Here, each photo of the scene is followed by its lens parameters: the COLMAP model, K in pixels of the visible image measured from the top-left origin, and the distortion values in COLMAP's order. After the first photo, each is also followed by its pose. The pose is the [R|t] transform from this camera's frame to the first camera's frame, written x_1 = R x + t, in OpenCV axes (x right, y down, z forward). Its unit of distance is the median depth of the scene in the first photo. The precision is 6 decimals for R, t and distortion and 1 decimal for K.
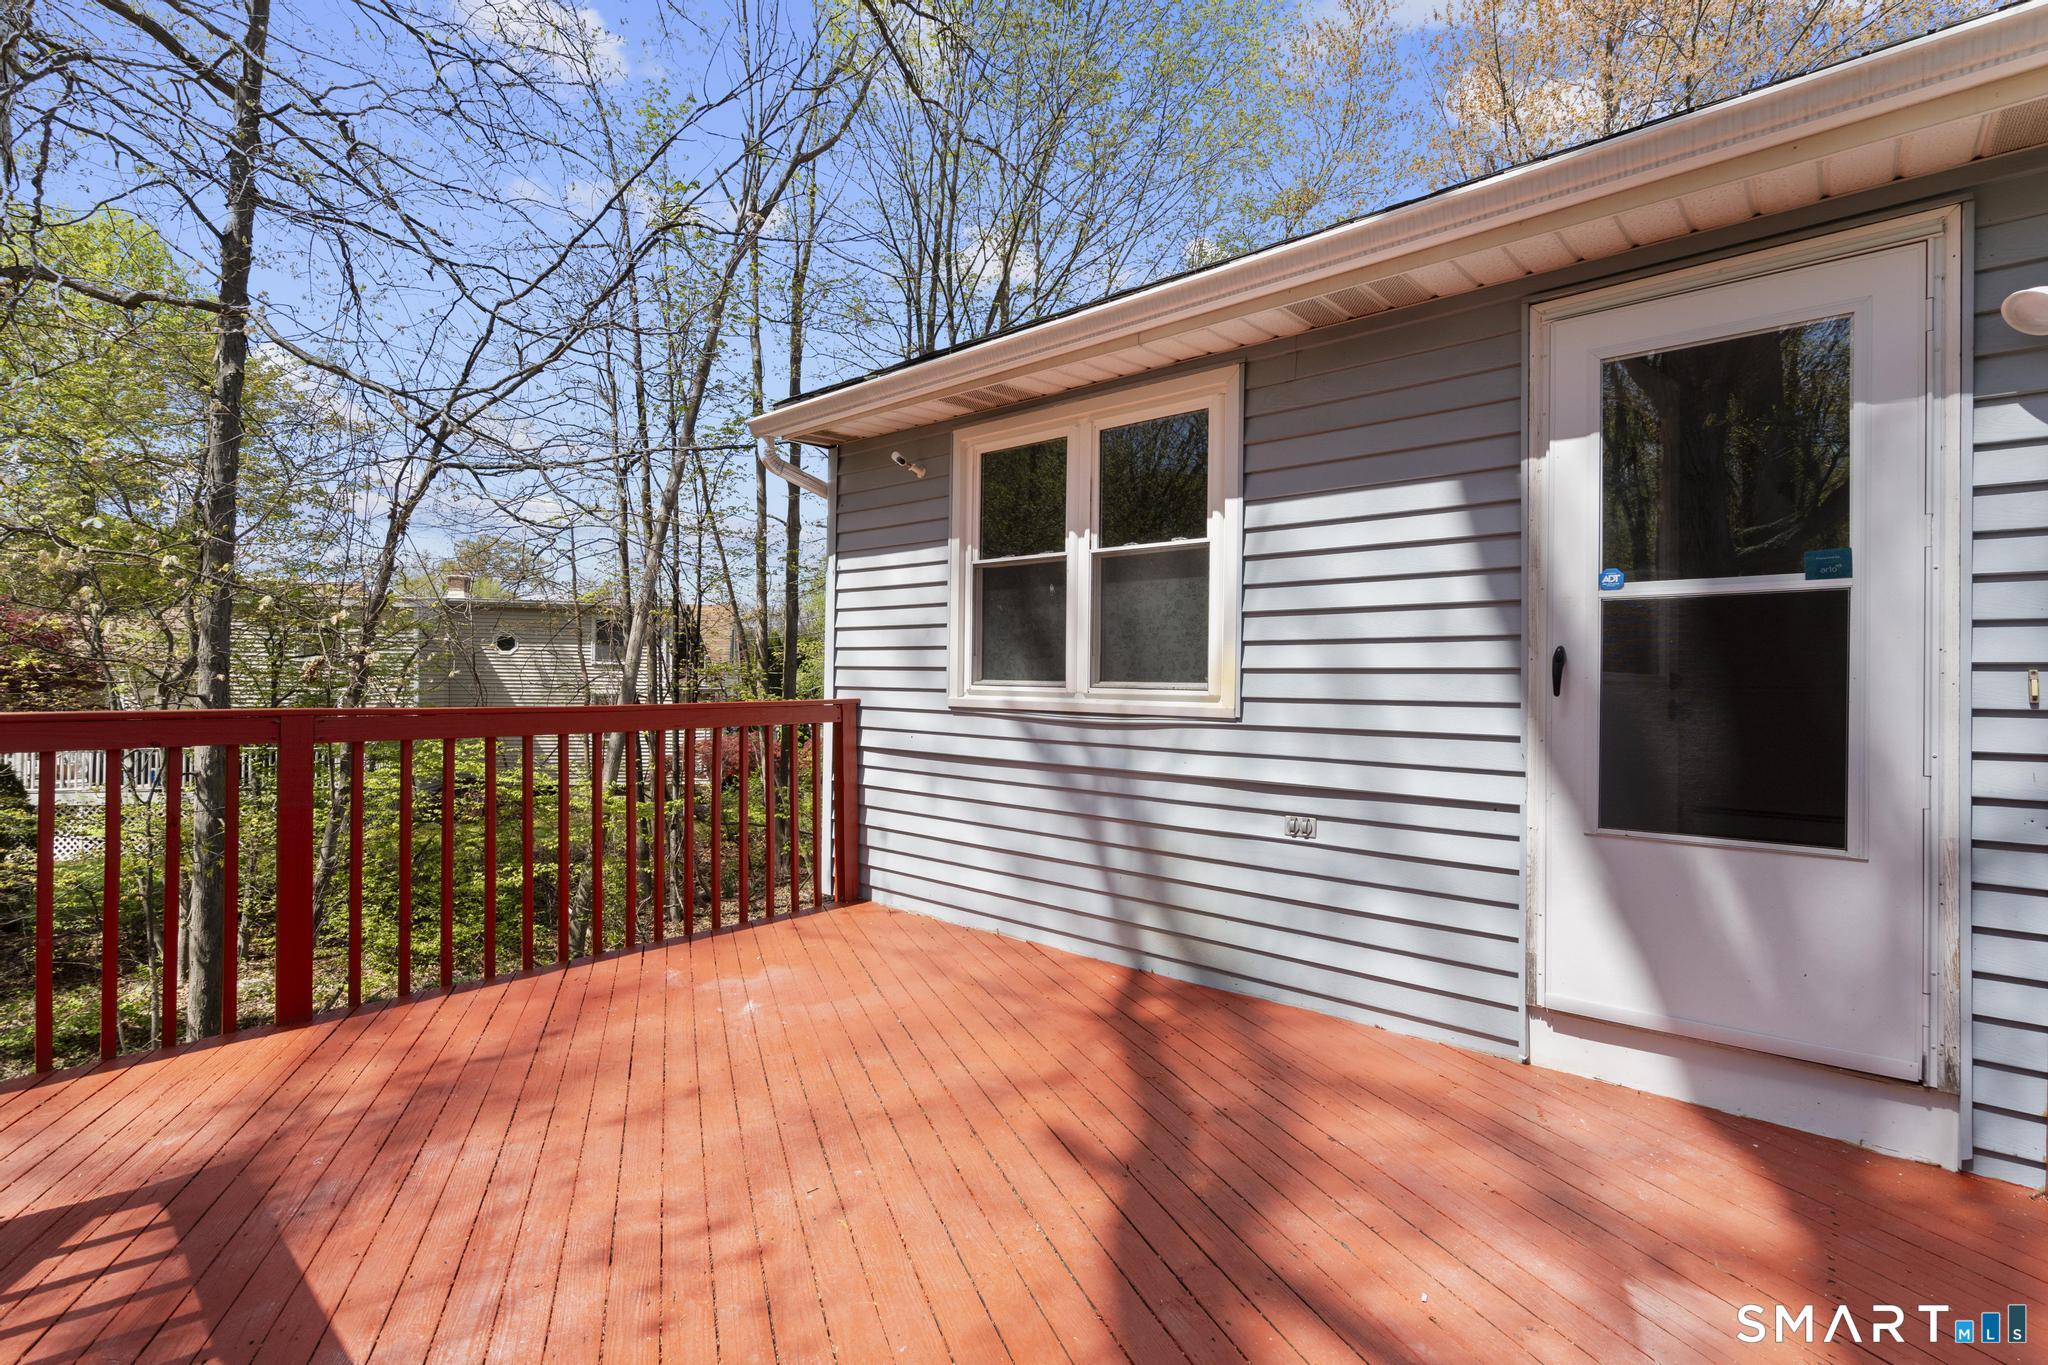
lens RADIAL K [[919.0, 0, 1020.5], [0, 919.0, 678.3], [0, 0, 1]] dist [-0.005867, 0.002662]
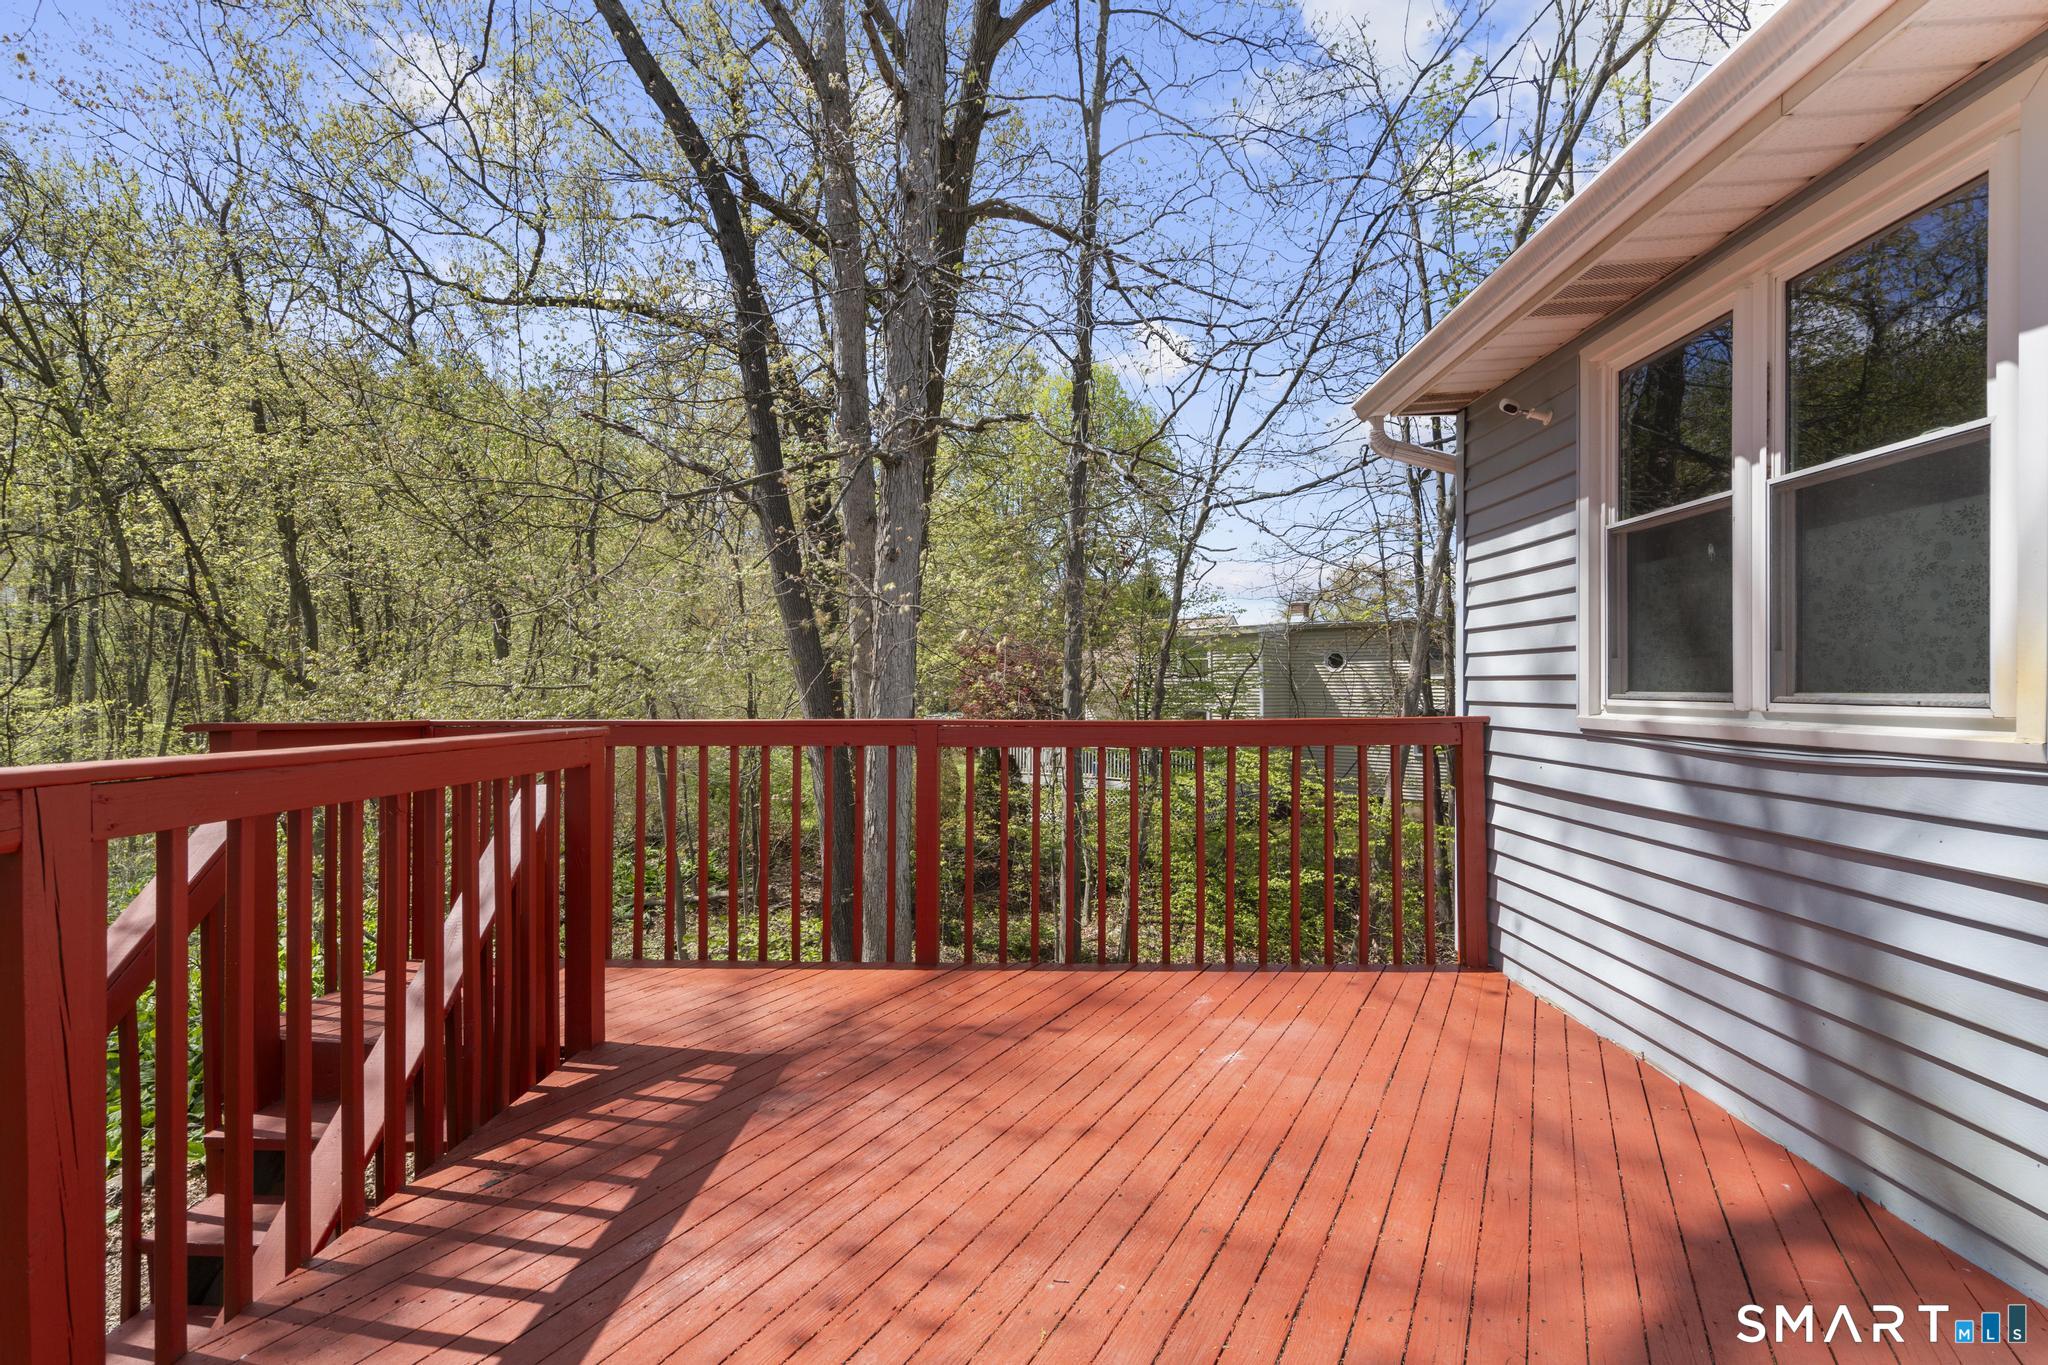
lens RADIAL K [[919.0, 0, 1027.1], [0, 919.0, 687.5], [0, 0, 1]] dist [-0.005867, 0.002662]
pose [[0.642040, -0.013734, -0.766548, 0.219012], [0.009262, 0.999906, -0.010157, 0.001496], [0.766615, -0.000578, 0.642106, 0.212737]]
